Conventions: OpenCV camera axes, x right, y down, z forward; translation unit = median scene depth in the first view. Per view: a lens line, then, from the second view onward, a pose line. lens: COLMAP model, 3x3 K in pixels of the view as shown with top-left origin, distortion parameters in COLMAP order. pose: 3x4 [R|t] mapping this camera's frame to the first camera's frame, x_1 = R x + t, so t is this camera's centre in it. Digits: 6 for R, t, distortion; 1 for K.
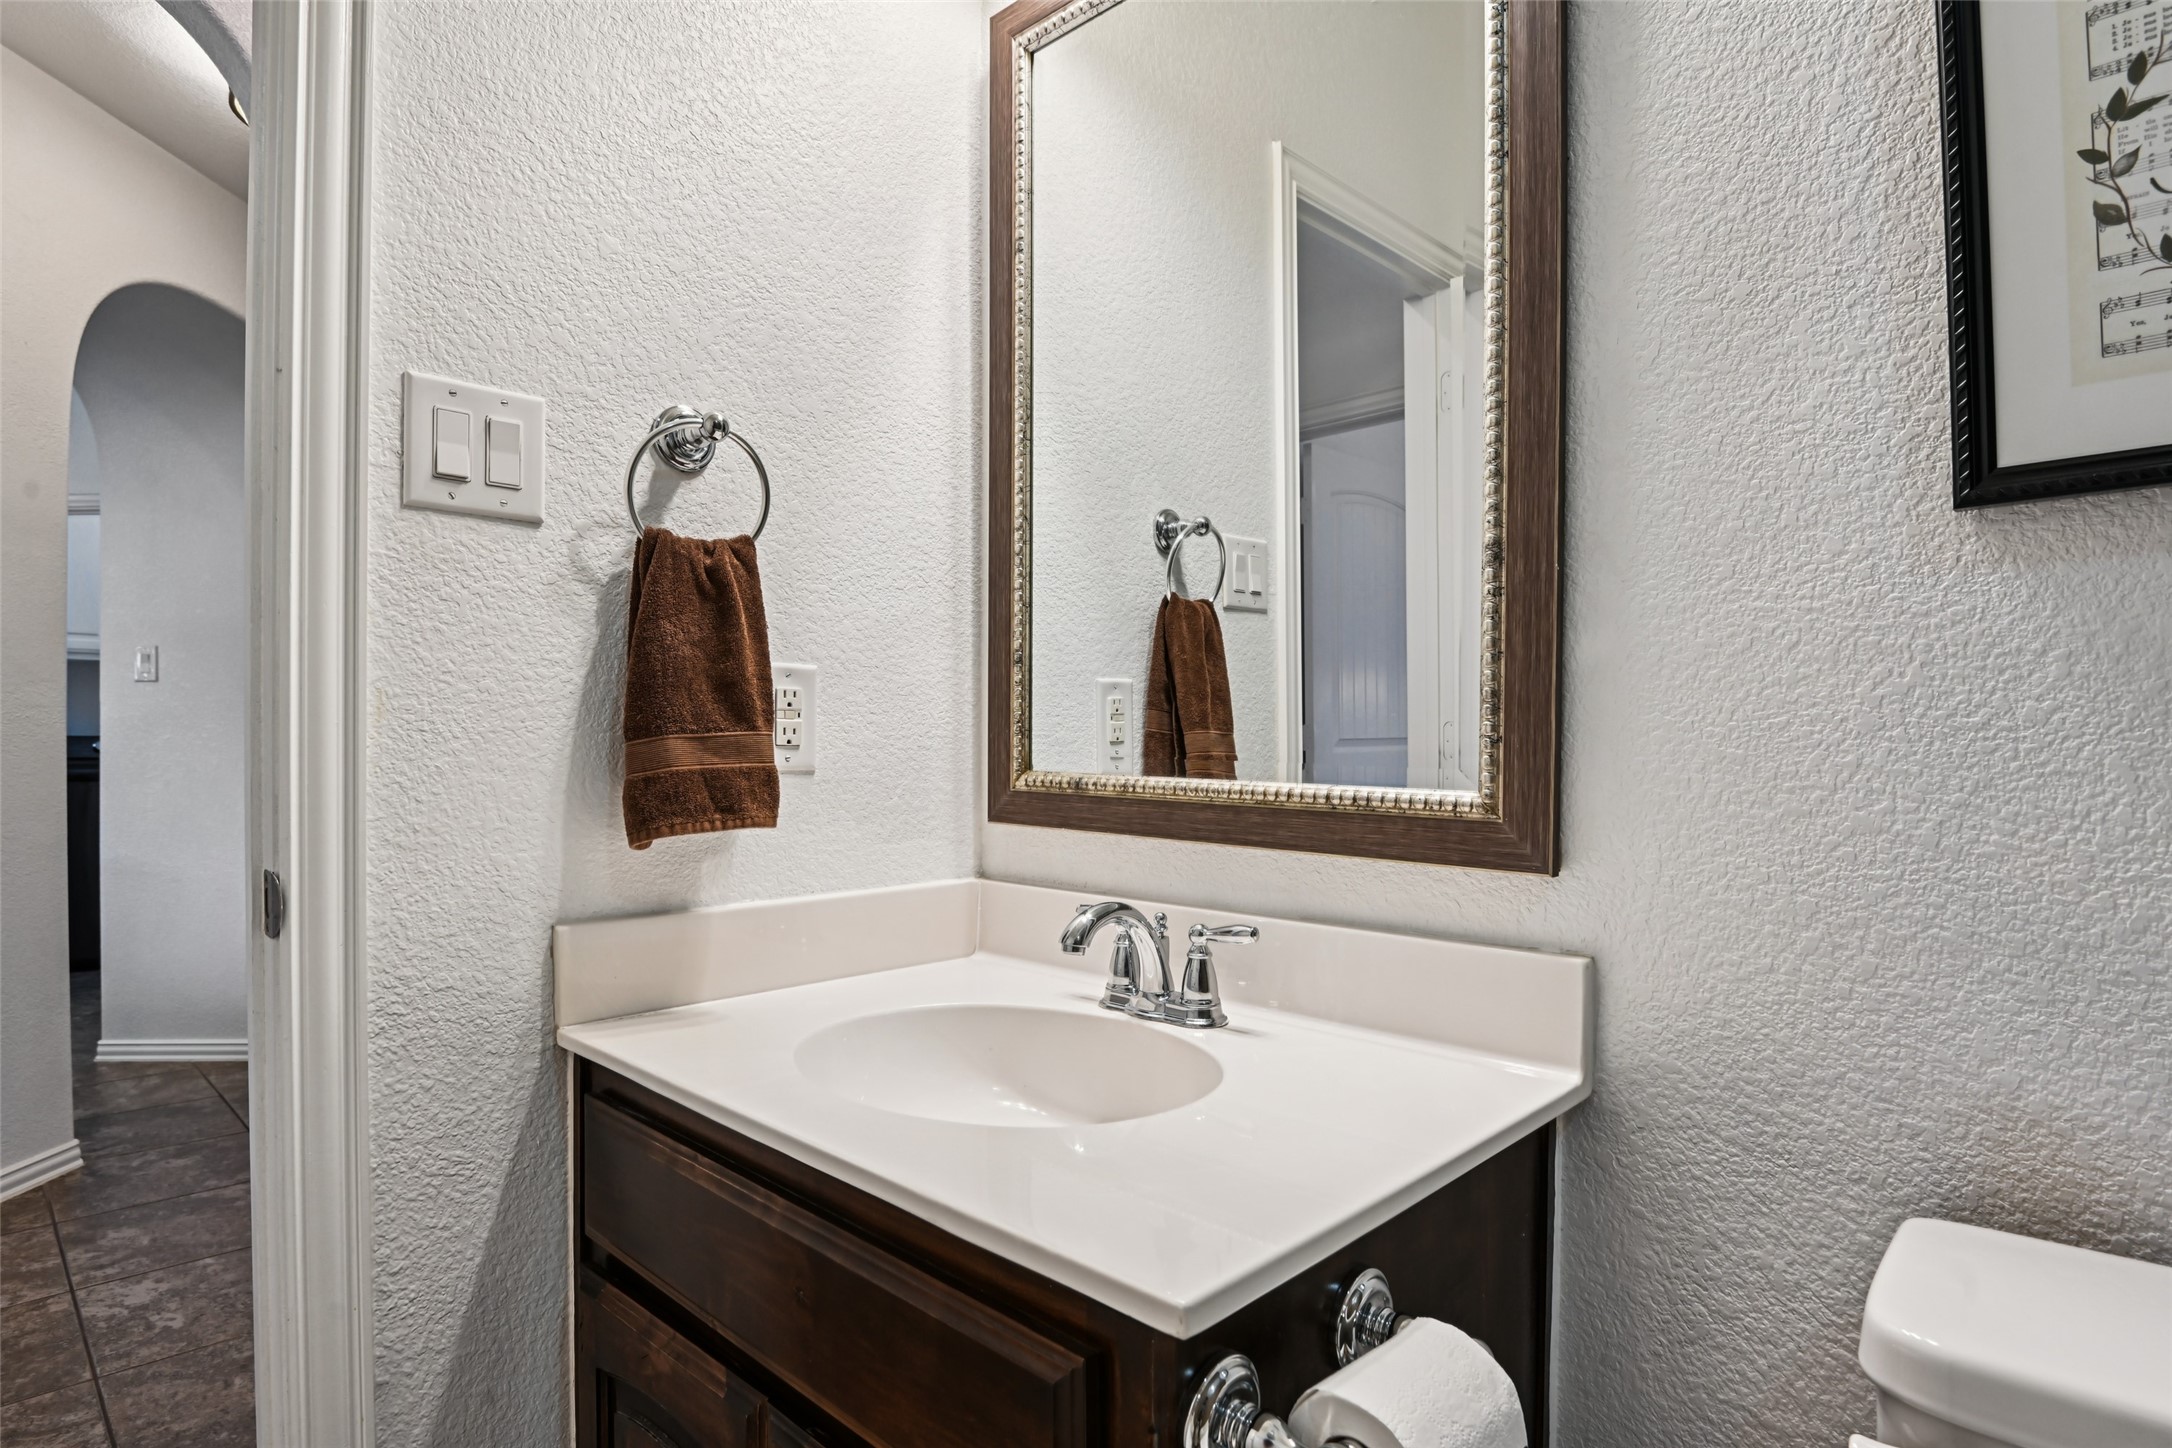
lens RADIAL K [[1179.9, 0, 1090.6], [0, 1179.9, 725.4], [0, 0, 1]] dist [-0.031110, -0.000019]
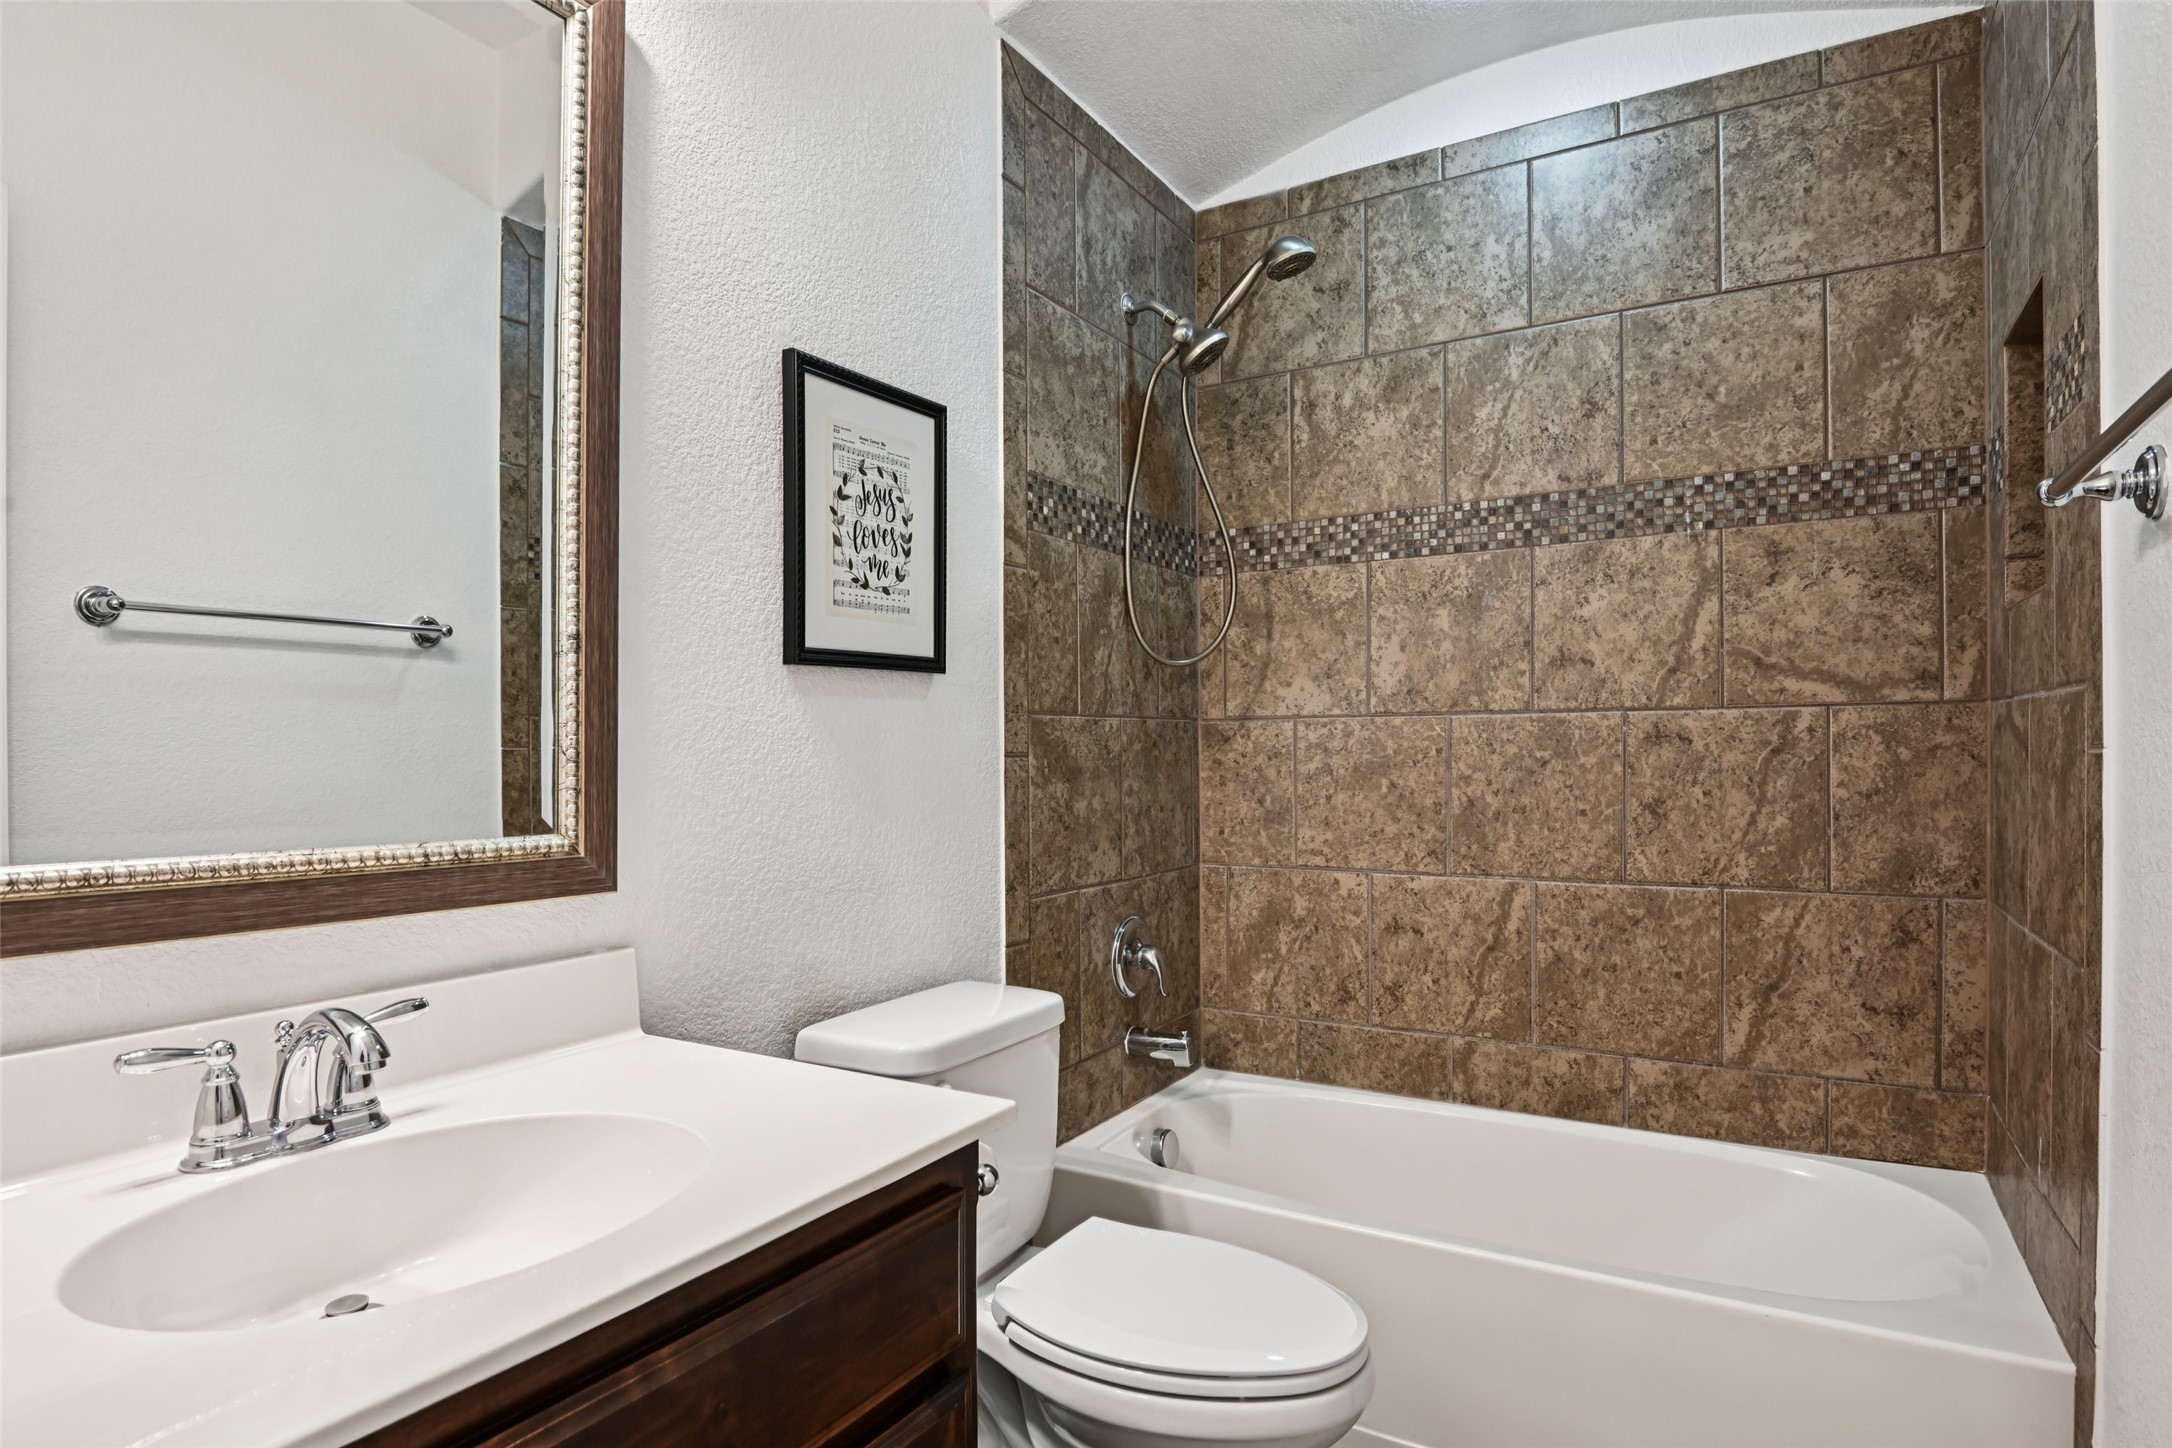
lens RADIAL K [[1160.2, 0, 1096.8], [0, 1160.2, 745.3], [0, 0, 1]] dist [-0.009925, -0.011105]
pose [[-0.249825, 0.012283, 0.968213, -1.015217], [0.006471, 0.999918, -0.011016, -0.019999], [-0.968269, 0.003513, -0.249884, 0.792154]]
